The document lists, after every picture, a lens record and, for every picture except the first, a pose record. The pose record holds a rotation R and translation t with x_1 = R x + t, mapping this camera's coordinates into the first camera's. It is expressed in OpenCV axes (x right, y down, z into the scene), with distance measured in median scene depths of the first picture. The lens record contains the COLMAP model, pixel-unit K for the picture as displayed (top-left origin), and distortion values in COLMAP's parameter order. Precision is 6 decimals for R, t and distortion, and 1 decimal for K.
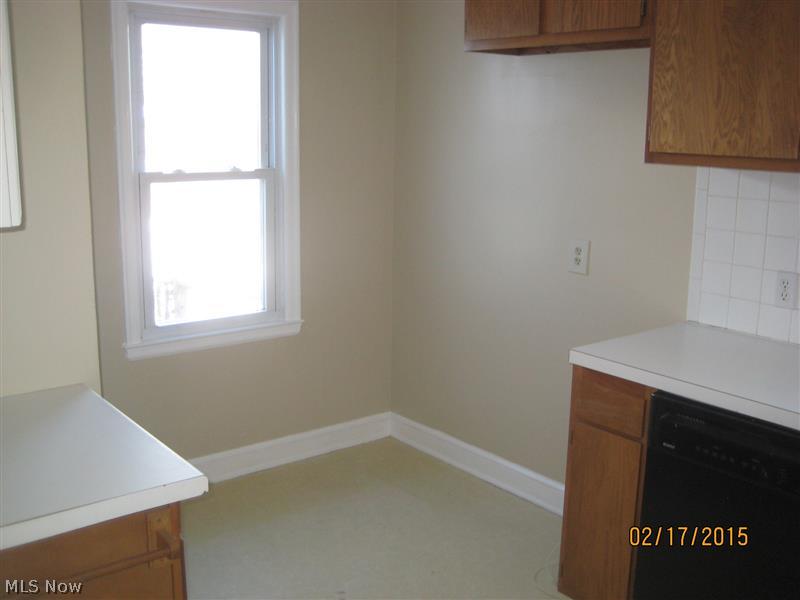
lens RADIAL K [[841.6, 0, 400.0], [0, 841.6, 300.0], [0, 0, 1]] dist [-0.187808, 0.266234]
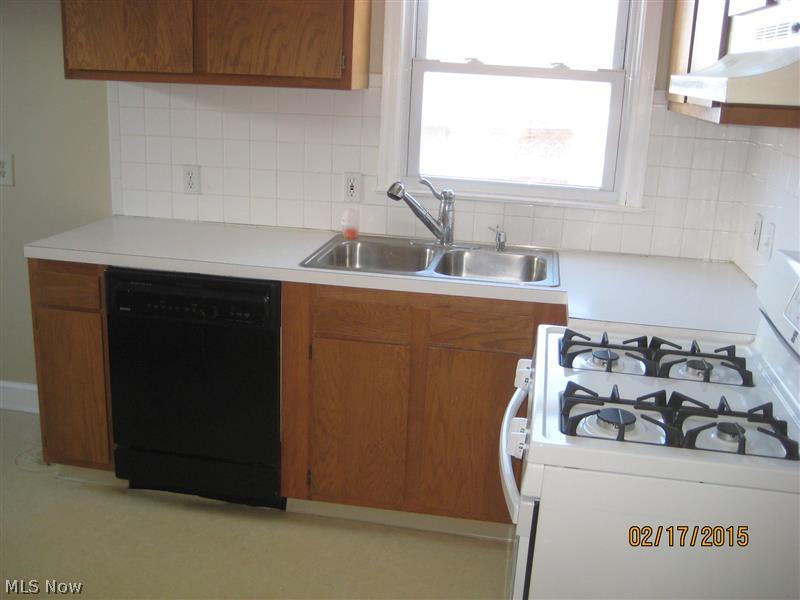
lens RADIAL K [[841.6, 0, 400.0], [0, 841.6, 300.0], [0, 0, 1]] dist [-0.187808, 0.266234]
pose [[0.744409, -0.157143, 0.648969, -0.152111], [0.099929, 0.987185, 0.124416, 0.045946], [-0.660204, -0.027766, 0.750573, -0.180080]]
